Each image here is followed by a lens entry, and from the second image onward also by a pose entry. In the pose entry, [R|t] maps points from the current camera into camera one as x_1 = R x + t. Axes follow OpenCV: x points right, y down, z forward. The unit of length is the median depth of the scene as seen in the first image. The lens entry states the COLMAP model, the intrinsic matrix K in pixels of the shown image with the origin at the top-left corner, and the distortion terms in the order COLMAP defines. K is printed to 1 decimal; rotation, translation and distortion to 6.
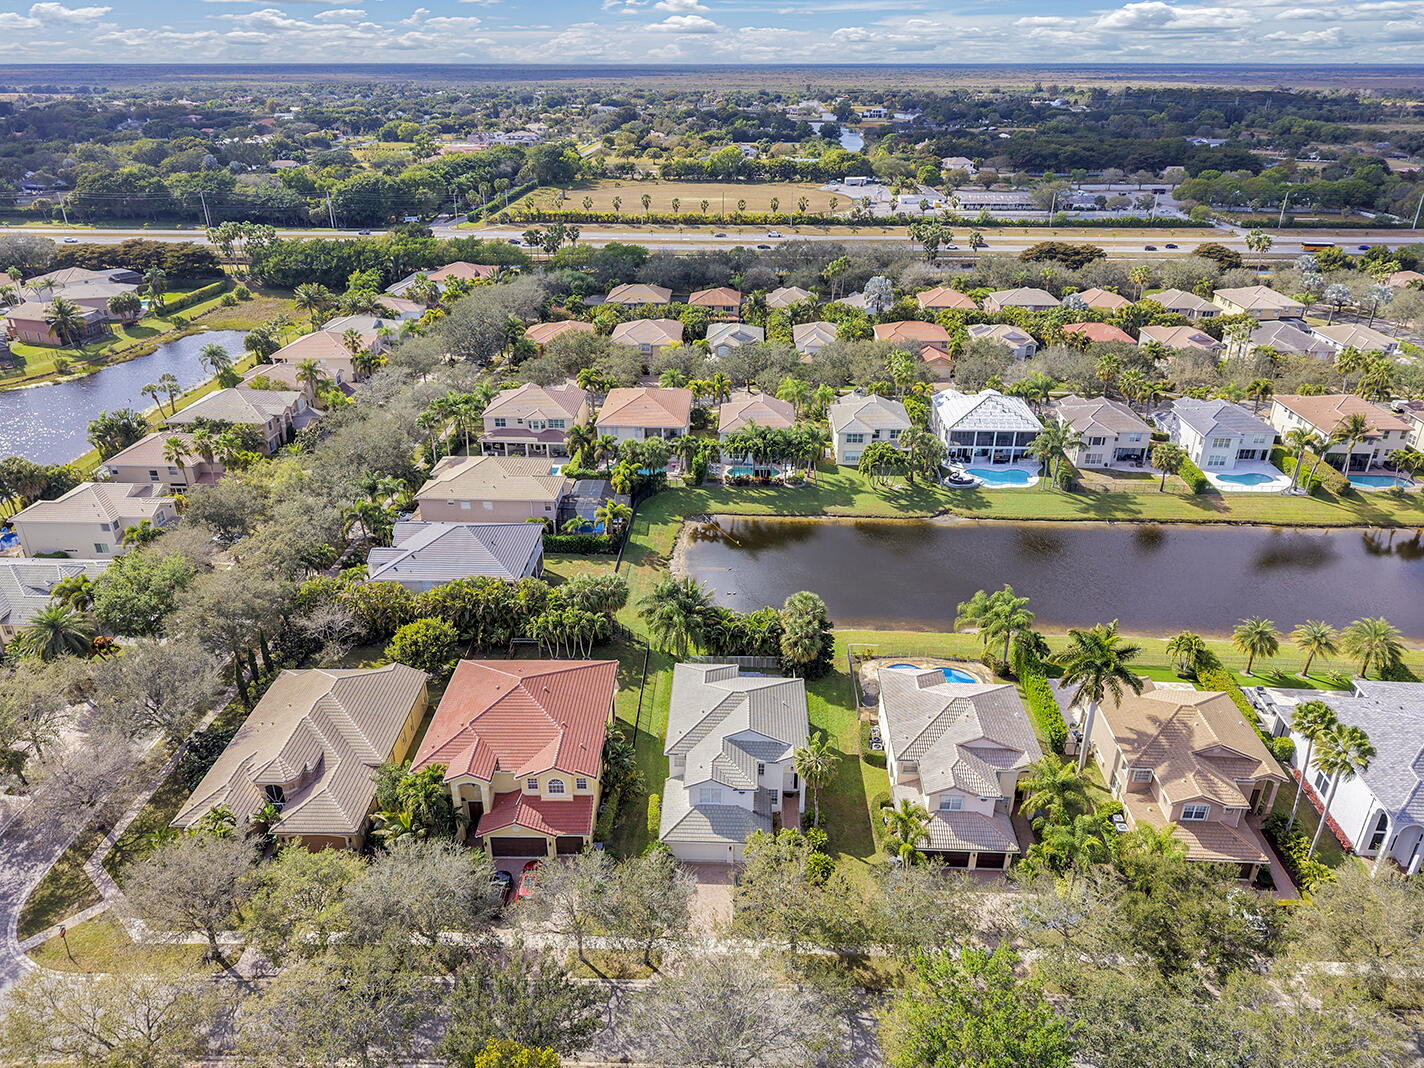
lens RADIAL K [[960.6, 0, 706.0], [0, 960.6, 536.4], [0, 0, 1]] dist [0.056797, -0.057973]
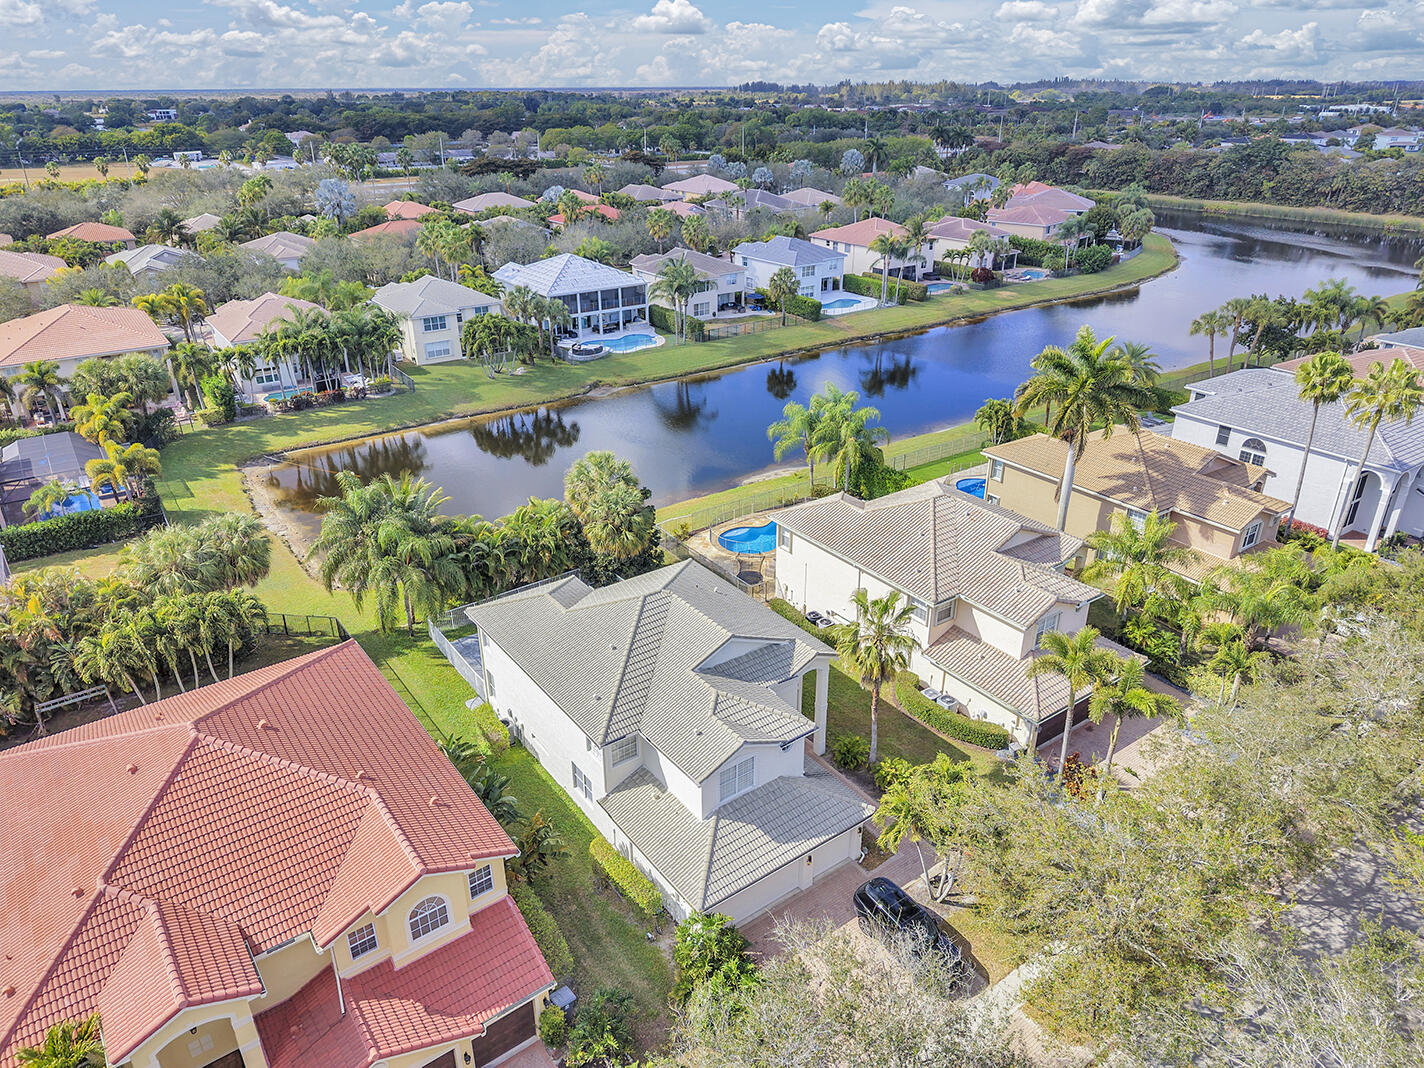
lens RADIAL K [[960.6, 0, 706.0], [0, 960.6, 536.4], [0, 0, 1]] dist [0.056797, -0.057973]
pose [[0.793475, -0.264785, 0.547985, -0.132081], [0.272935, 0.959593, 0.068467, 0.061247], [-0.543971, 0.095237, 0.833682, 0.320785]]
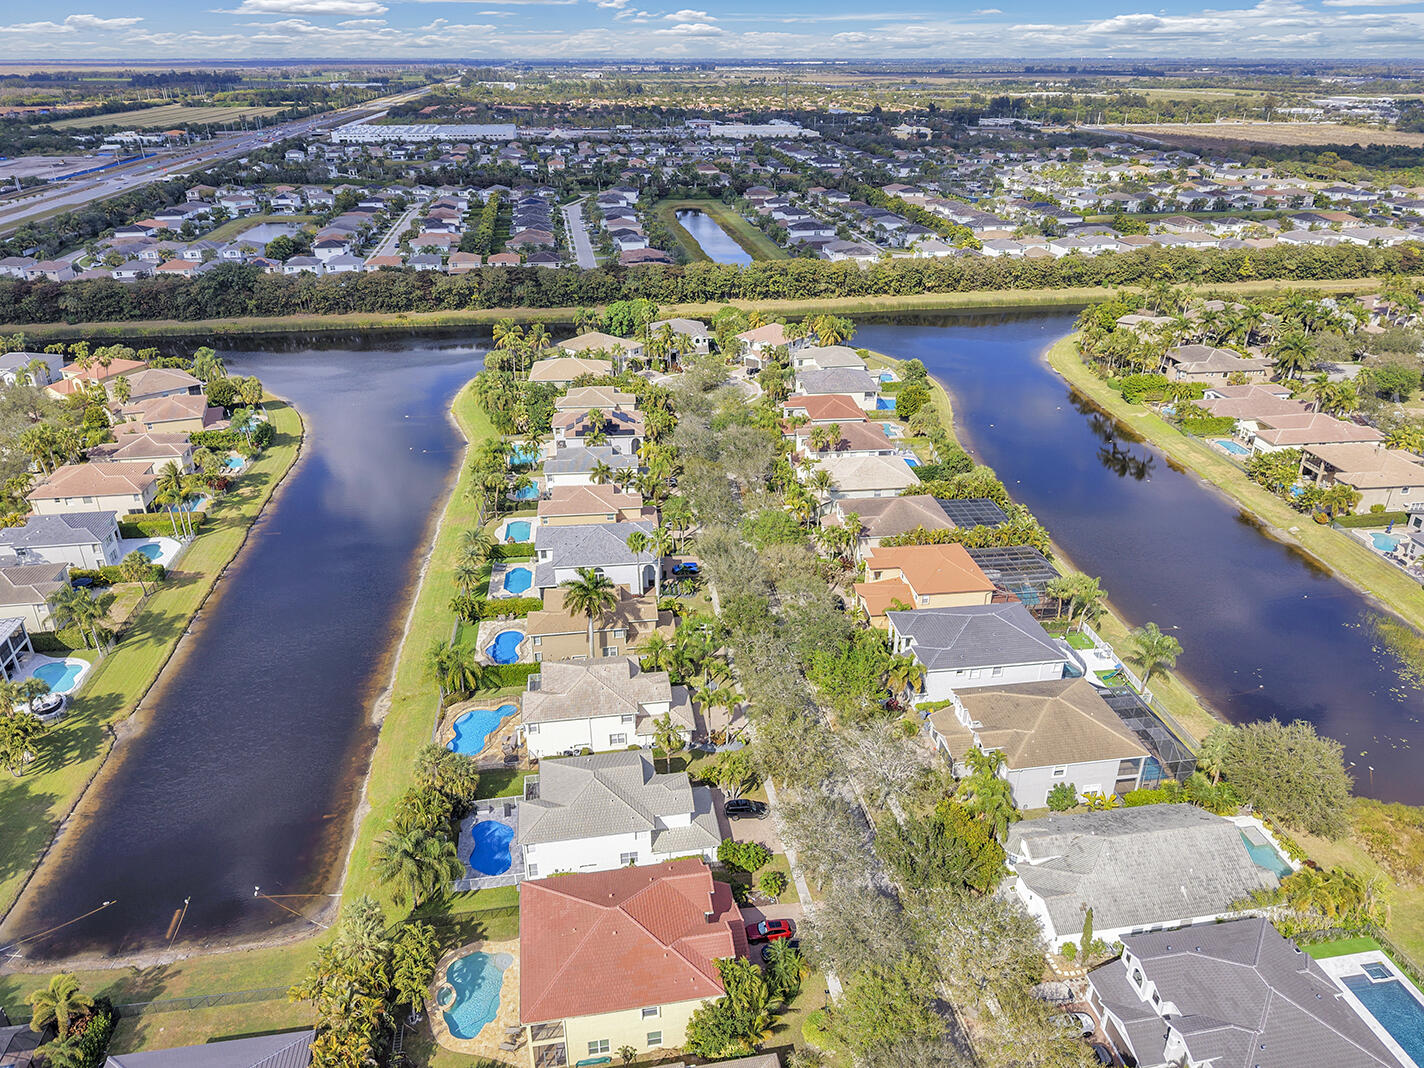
lens RADIAL K [[960.6, 0, 706.0], [0, 960.6, 536.4], [0, 0, 1]] dist [0.056797, -0.057973]
pose [[-0.176963, -0.438849, 0.880963, -0.530420], [0.444093, 0.763189, 0.469387, -0.323257], [-0.878331, 0.474293, 0.059834, 0.394840]]
